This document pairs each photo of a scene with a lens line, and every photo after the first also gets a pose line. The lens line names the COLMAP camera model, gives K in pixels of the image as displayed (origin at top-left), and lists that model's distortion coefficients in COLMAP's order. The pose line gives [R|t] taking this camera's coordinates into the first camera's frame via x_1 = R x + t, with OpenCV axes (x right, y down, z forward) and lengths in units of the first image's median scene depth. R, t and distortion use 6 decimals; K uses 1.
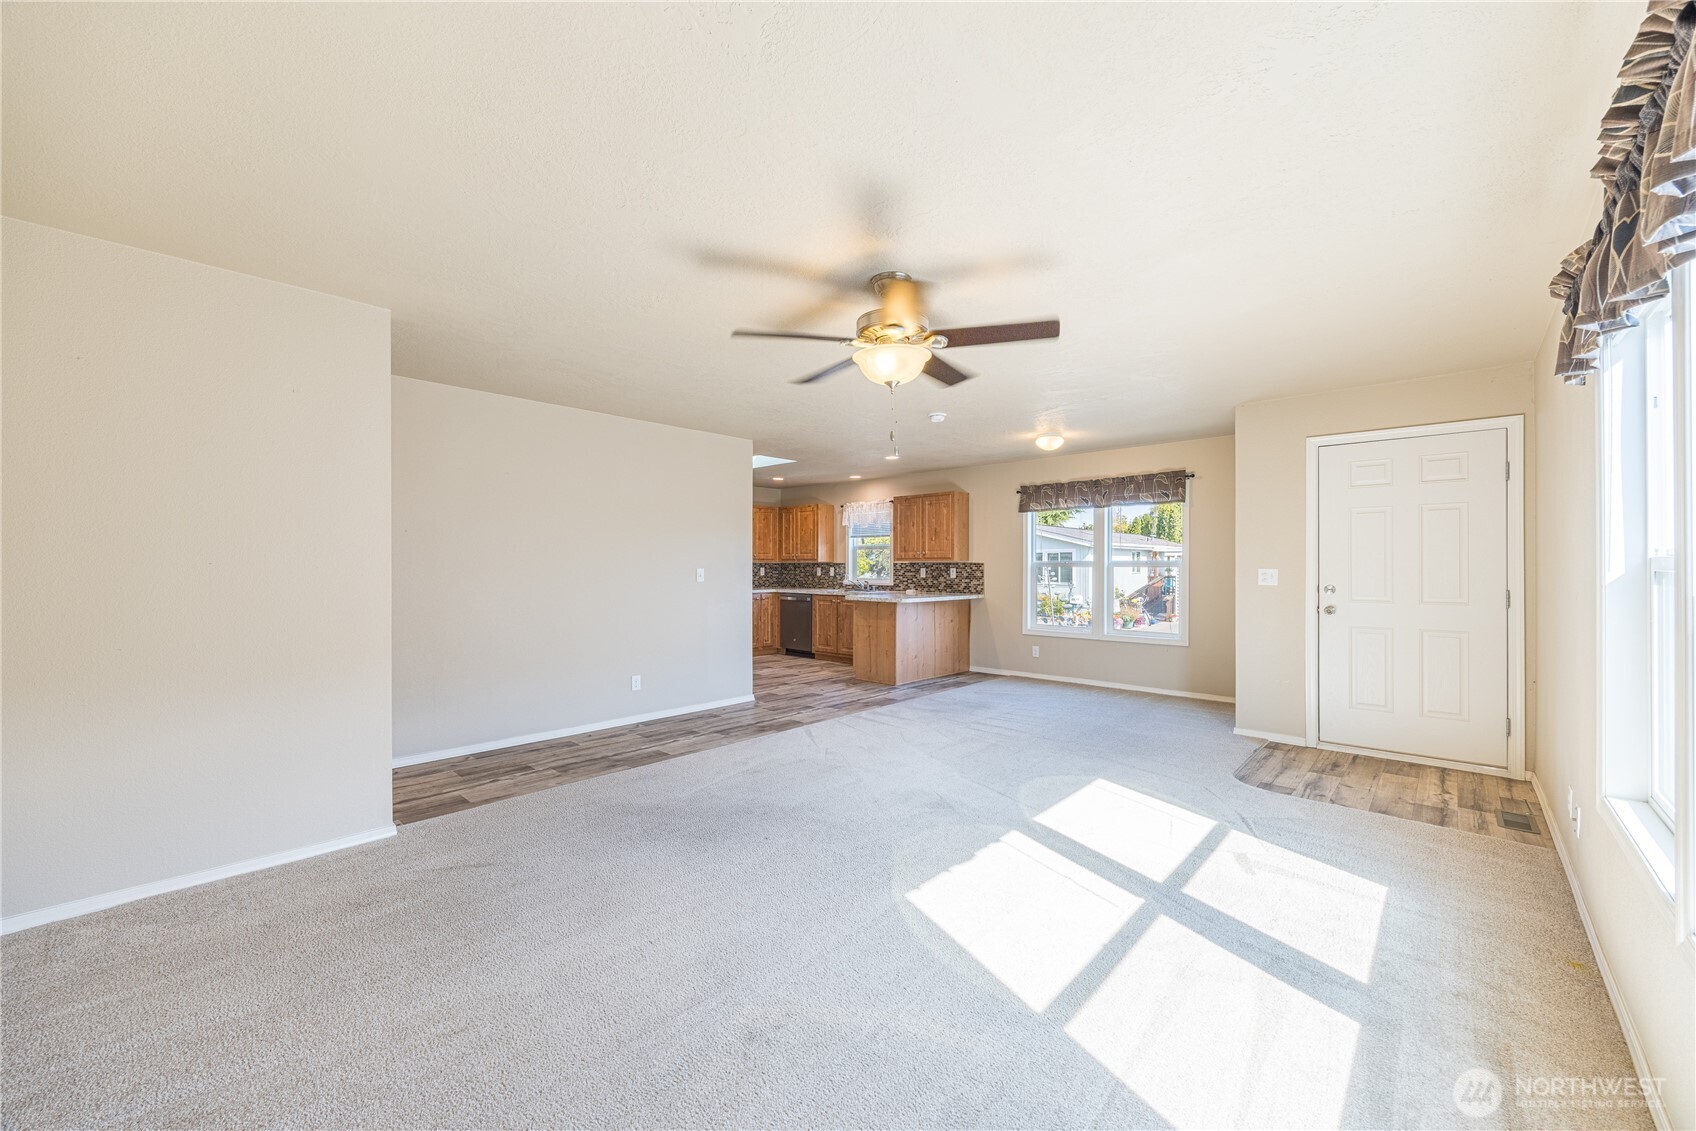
lens RADIAL K [[648.2, 0, 847.9], [0, 648.2, 562.9], [0, 0, 1]] dist [-0.001234, -0.000332]
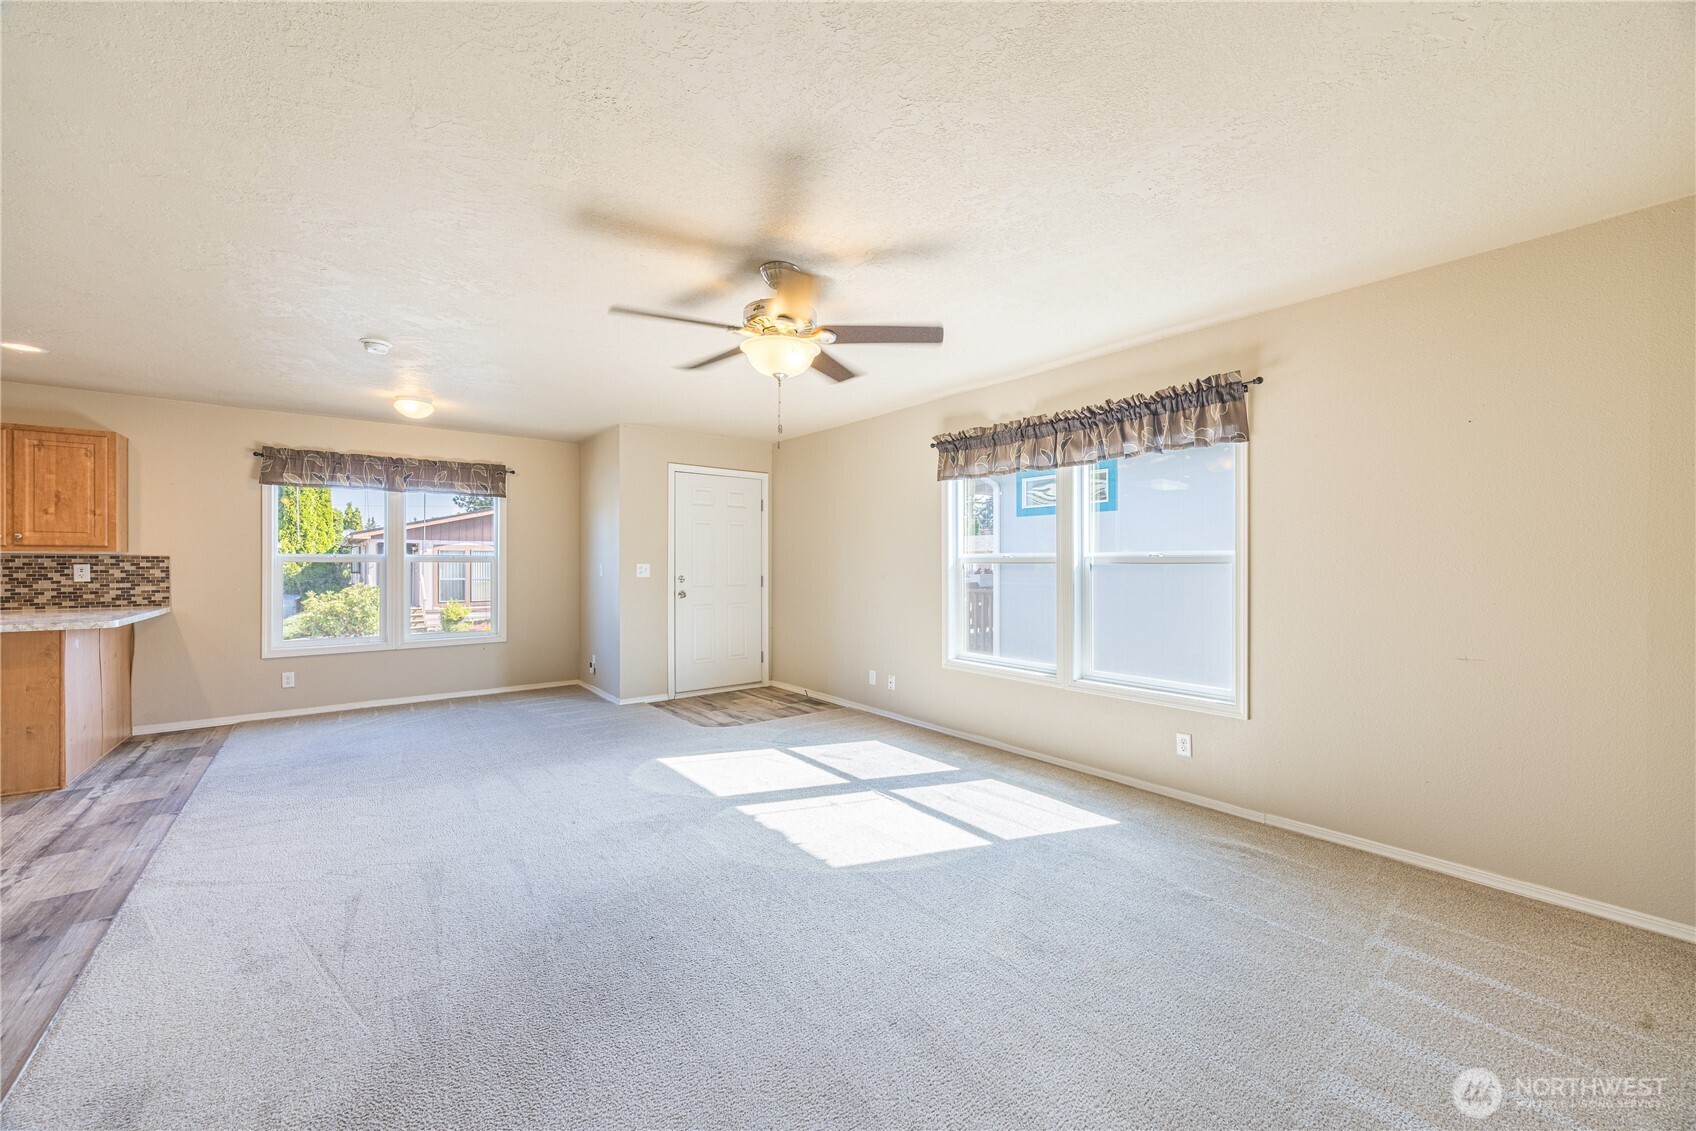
lens RADIAL K [[648.2, 0, 847.9], [0, 648.2, 562.9], [0, 0, 1]] dist [-0.001234, -0.000332]
pose [[0.149719, -0.001096, 0.988728, -0.306182], [-0.006141, 0.999979, 0.002039, 0.001524], [-0.988710, -0.006377, 0.149709, 0.258383]]
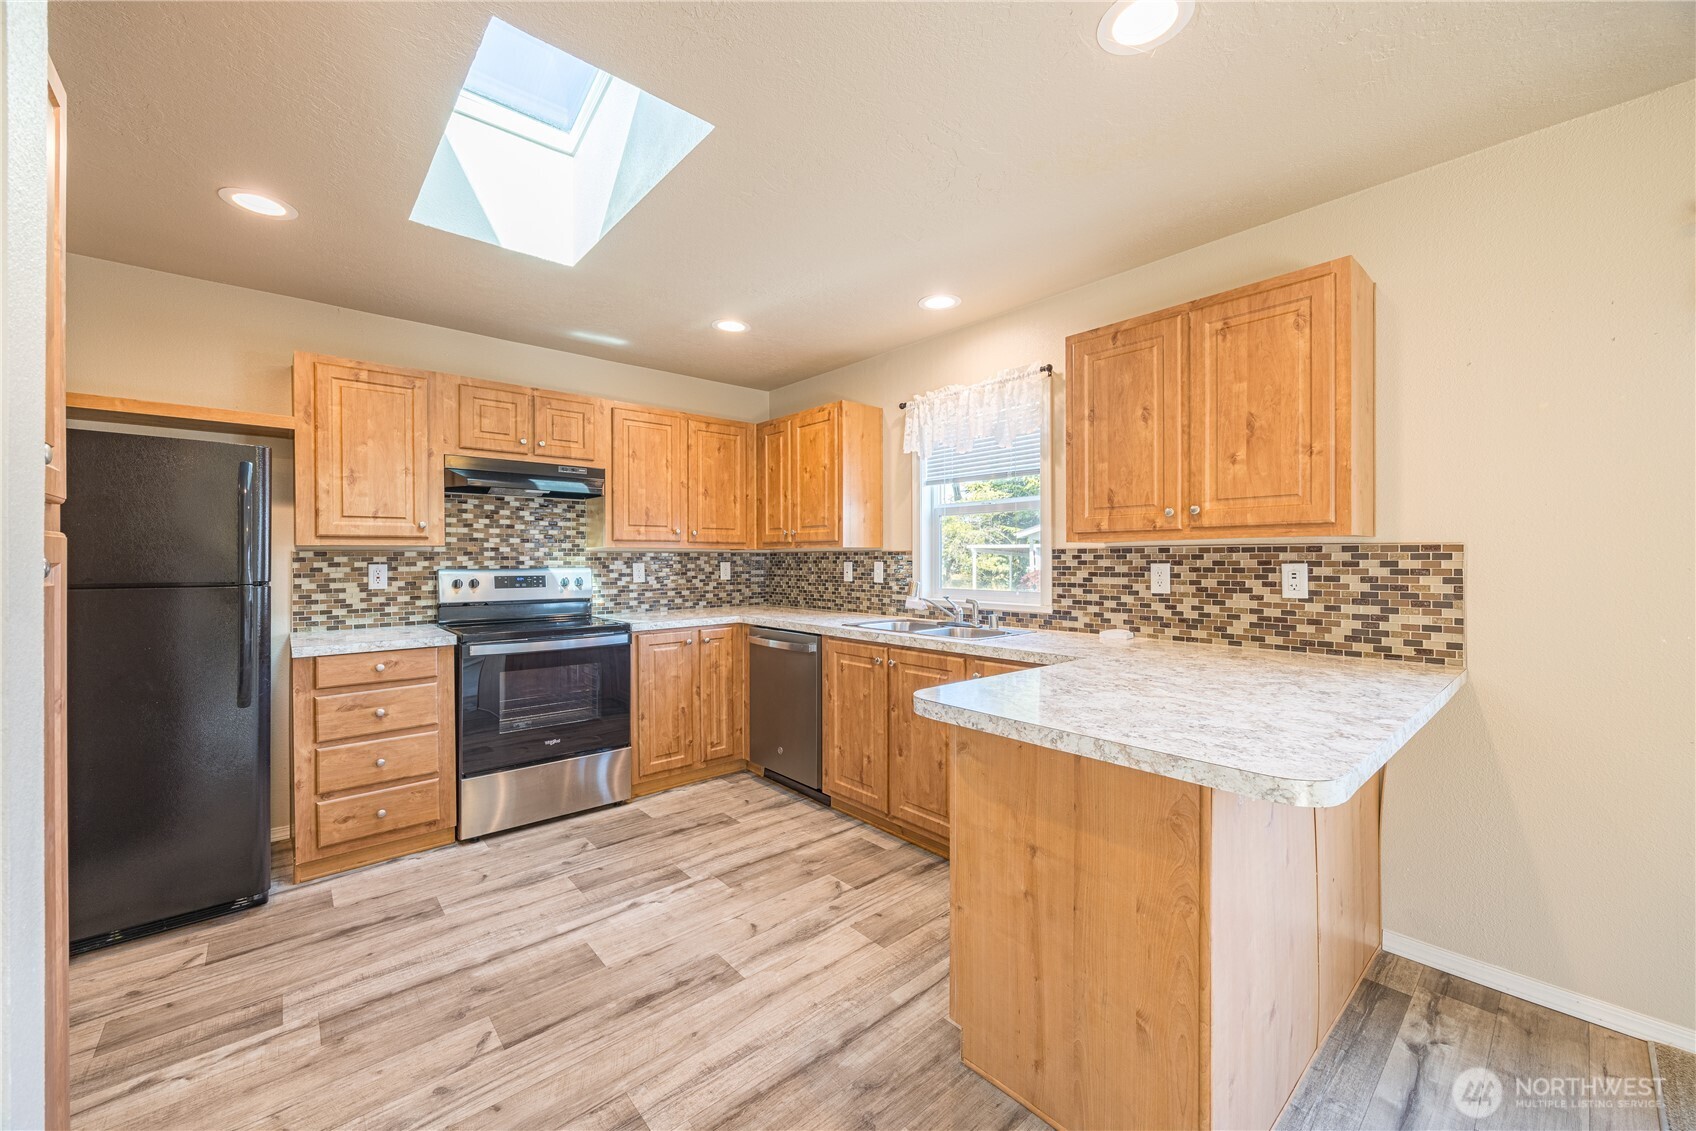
lens RADIAL K [[648.2, 0, 847.9], [0, 648.2, 562.9], [0, 0, 1]] dist [-0.001234, -0.000332]
pose [[0.995049, -0.003433, -0.099331, -0.004094], [0.004554, 0.999929, 0.011056, 0.003802], [0.099285, -0.011453, 0.994993, 0.718849]]
